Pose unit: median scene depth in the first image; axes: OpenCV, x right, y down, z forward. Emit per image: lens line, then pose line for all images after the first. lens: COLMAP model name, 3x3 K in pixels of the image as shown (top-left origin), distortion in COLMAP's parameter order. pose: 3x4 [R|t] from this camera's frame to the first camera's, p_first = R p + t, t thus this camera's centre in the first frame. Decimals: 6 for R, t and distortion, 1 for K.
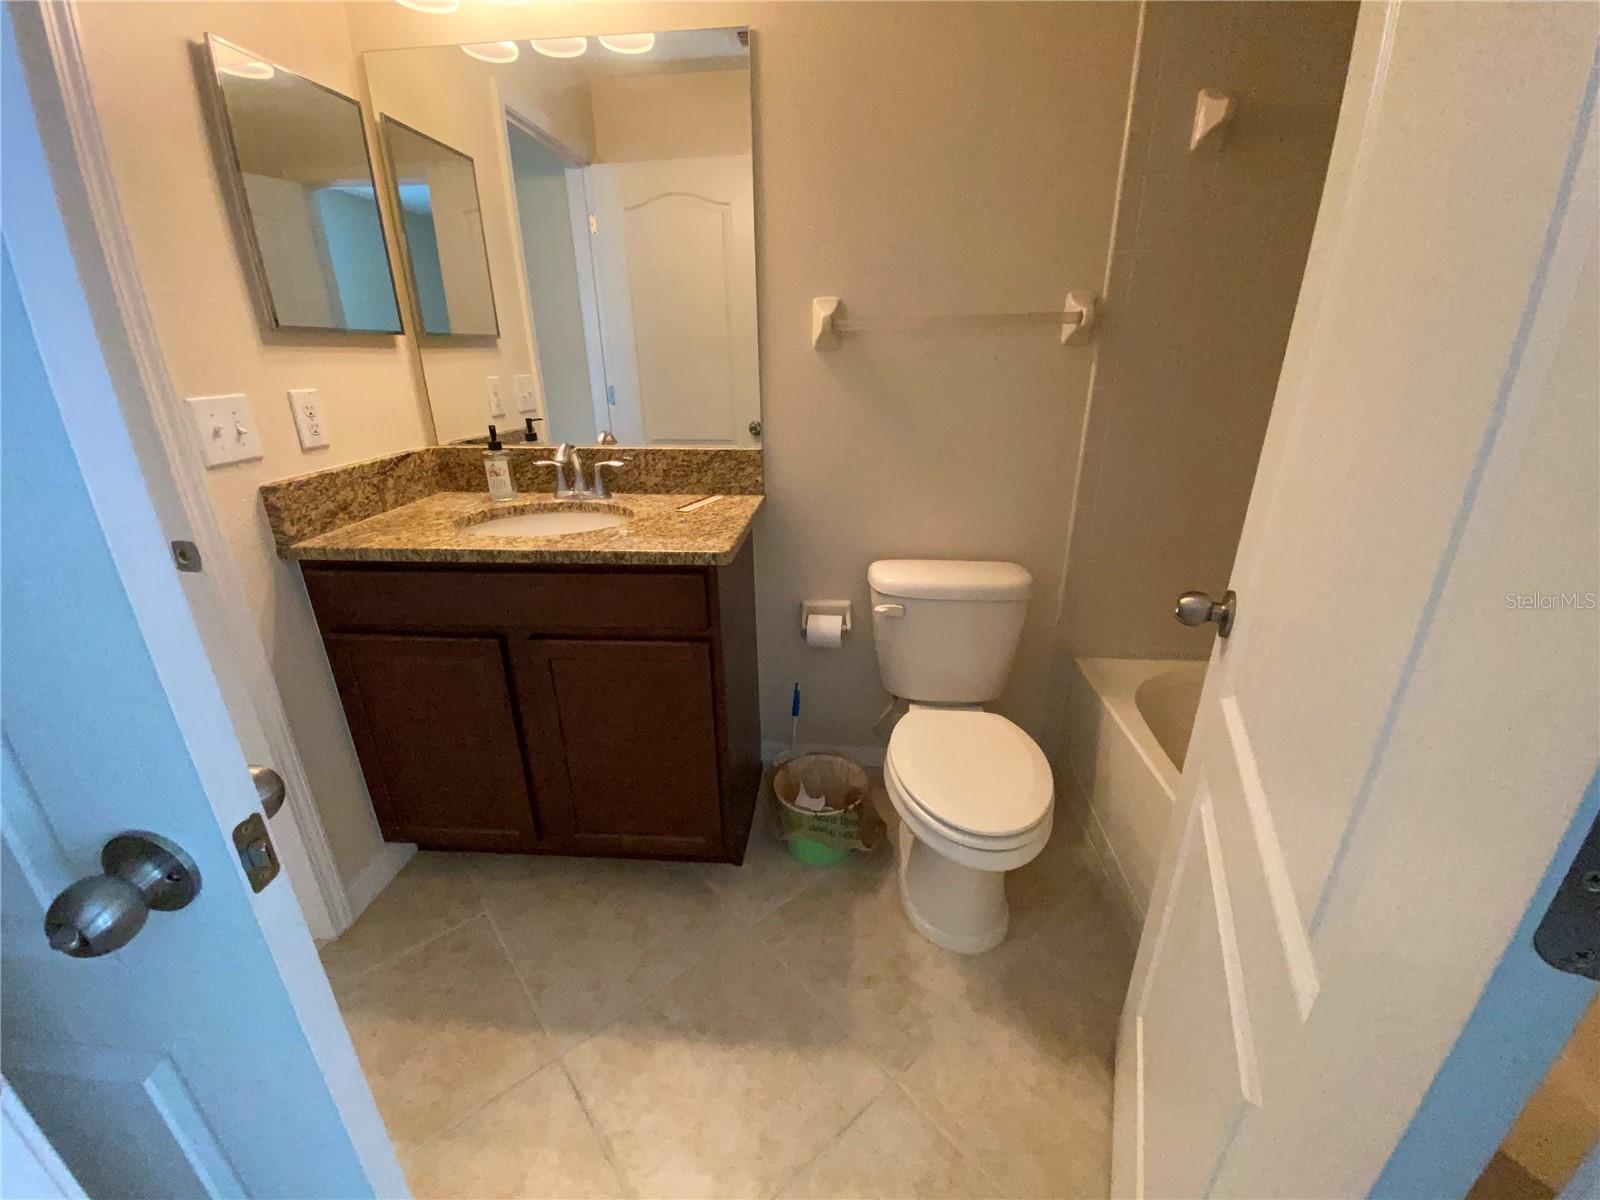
lens RADIAL K [[646.3, 0, 800.0], [0, 646.3, 600.0], [0, 0, 1]] dist [0.002308, -0.014968]
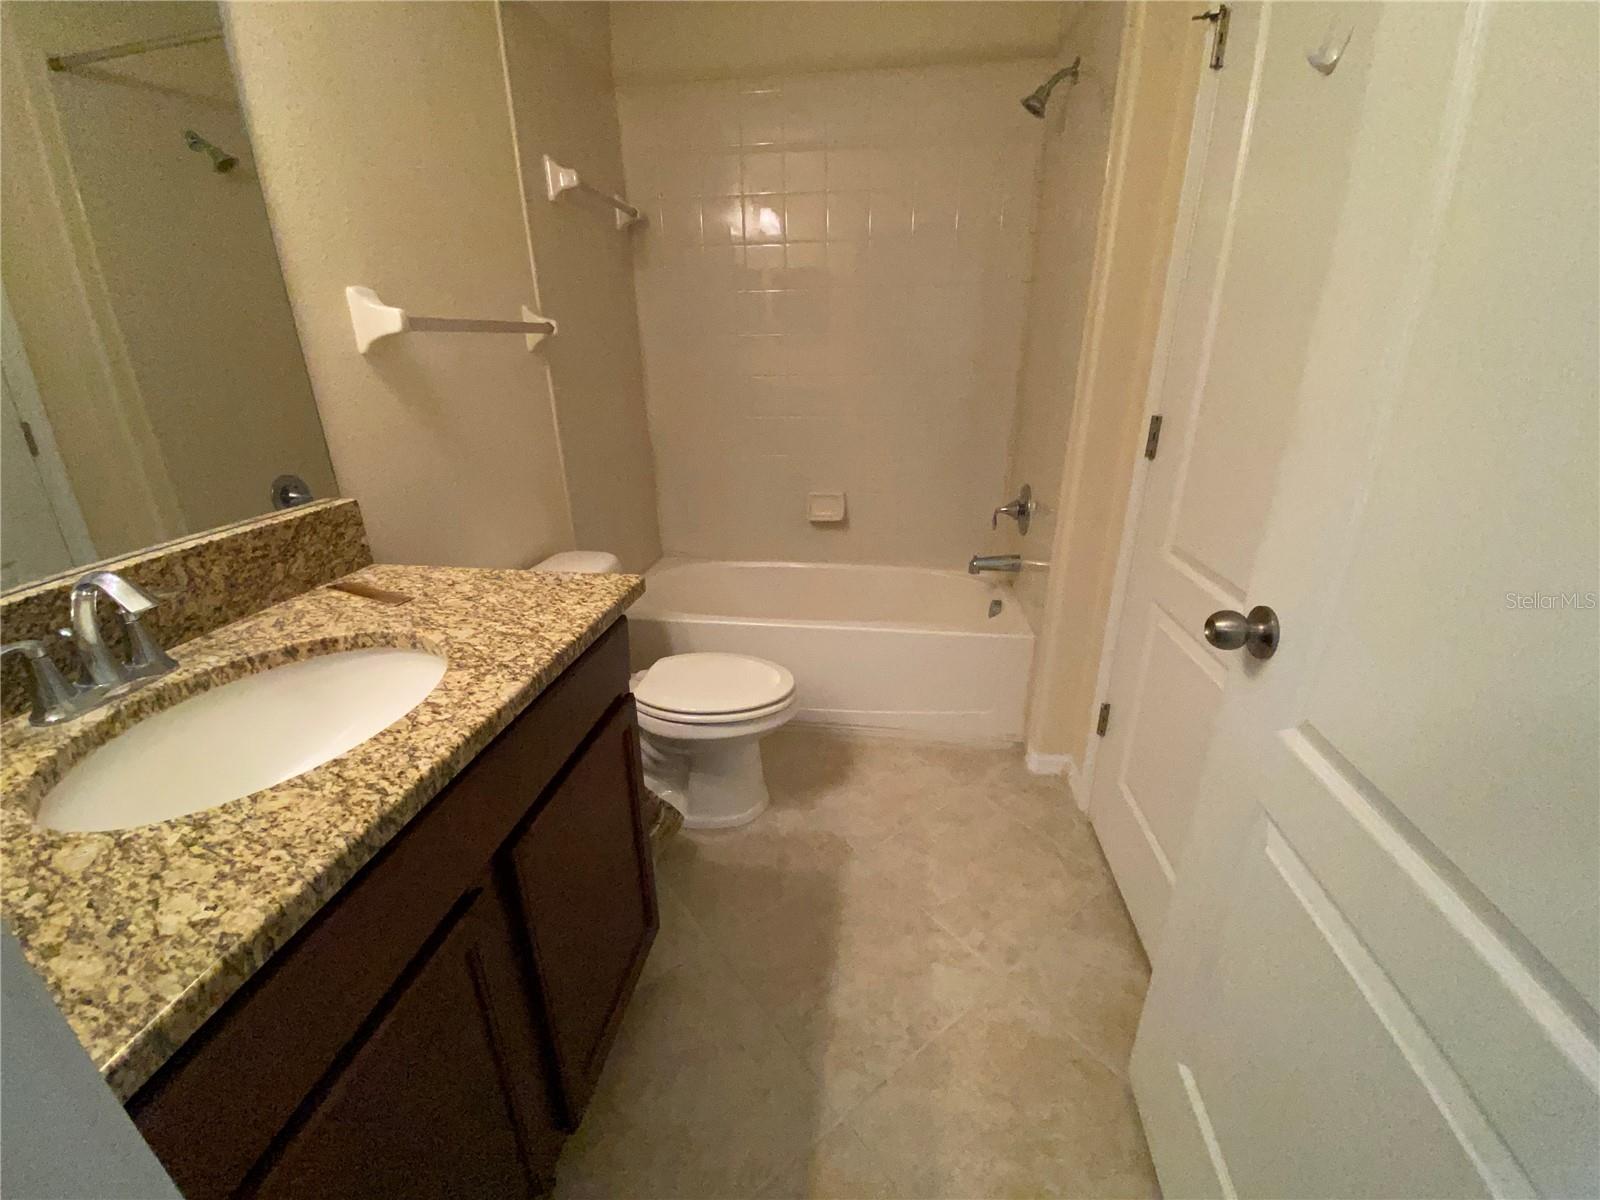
lens RADIAL K [[633.0, 0, 799.5], [0, 633.0, 588.2], [0, 0, 1]] dist [0.019654, -0.034741]
pose [[0.056355, -0.339476, 0.938925, -0.691660], [0.356017, 0.885432, 0.298767, -0.182718], [-0.932779, 0.317436, 0.170757, 0.476442]]
